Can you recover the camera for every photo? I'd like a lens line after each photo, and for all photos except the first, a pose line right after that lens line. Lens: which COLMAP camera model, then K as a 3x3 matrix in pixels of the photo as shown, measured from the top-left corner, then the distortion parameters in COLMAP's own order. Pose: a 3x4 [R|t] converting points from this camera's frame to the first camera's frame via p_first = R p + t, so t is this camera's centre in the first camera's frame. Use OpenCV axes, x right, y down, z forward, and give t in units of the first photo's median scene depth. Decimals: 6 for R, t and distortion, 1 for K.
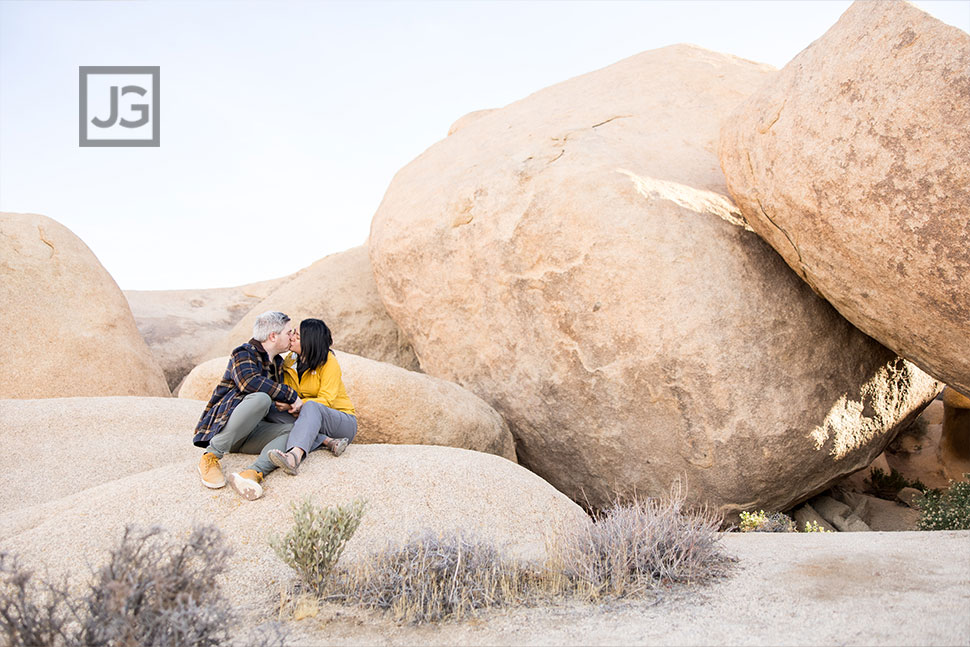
lens RADIAL K [[692.2, 0, 488.5], [0, 692.2, 321.2], [0, 0, 1]] dist [0.011402, -0.001806]
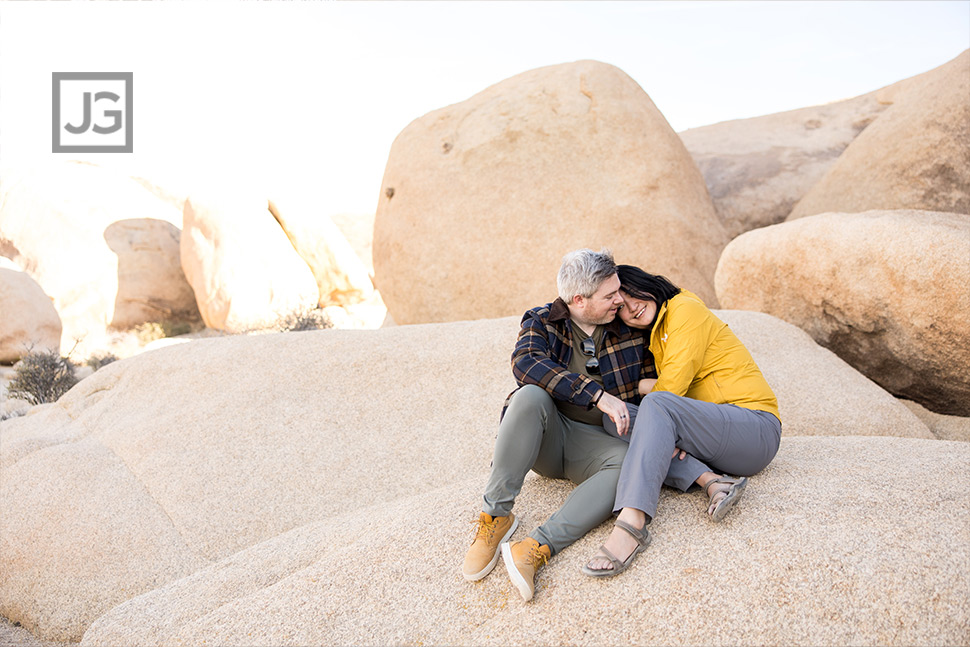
lens RADIAL K [[860.0, 0, 485.0], [0, 860.0, 323.5], [0, 0, 1]] dist [0.002265, 0.002051]
pose [[0.707688, 0.027210, -0.706001, 0.033489], [0.121102, 0.979798, 0.159154, -0.021207], [0.696069, -0.198130, 0.690096, 0.133838]]
